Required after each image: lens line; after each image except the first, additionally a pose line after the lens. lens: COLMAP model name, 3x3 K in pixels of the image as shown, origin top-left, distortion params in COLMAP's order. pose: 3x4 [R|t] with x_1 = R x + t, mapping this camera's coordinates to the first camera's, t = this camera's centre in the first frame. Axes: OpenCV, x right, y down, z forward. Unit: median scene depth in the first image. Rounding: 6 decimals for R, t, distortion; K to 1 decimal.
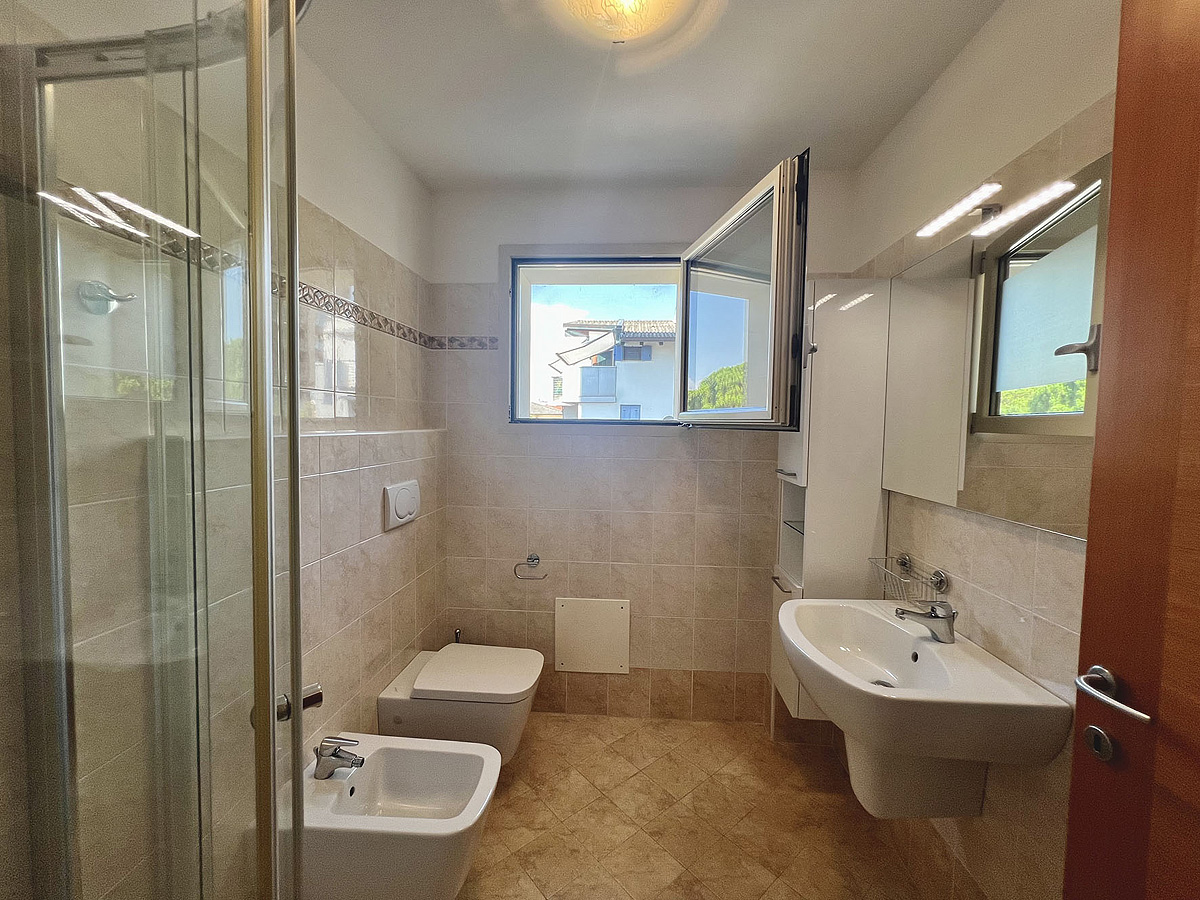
lens RADIAL K [[478.4, 0, 595.1], [0, 478.4, 448.8], [0, 0, 1]] dist [0.001410, 0.000047]
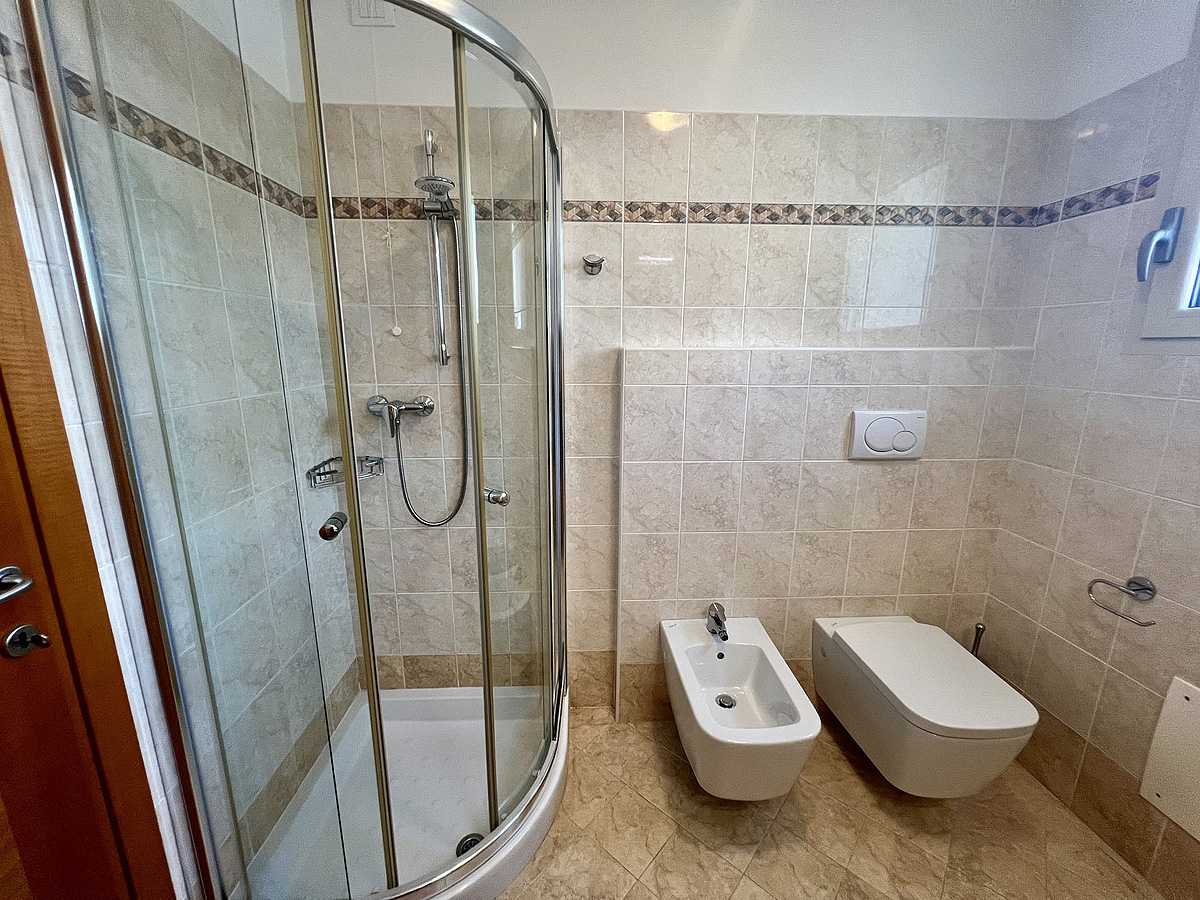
lens RADIAL K [[478.7, 0, 597.0], [0, 478.7, 449.4], [0, 0, 1]] dist [-0.003551, -0.000206]
pose [[0.135376, 0.193497, -0.971716, 0.295946], [-0.052756, 0.980761, 0.187948, 0.006084], [0.989389, 0.025820, 0.142980, 0.307586]]
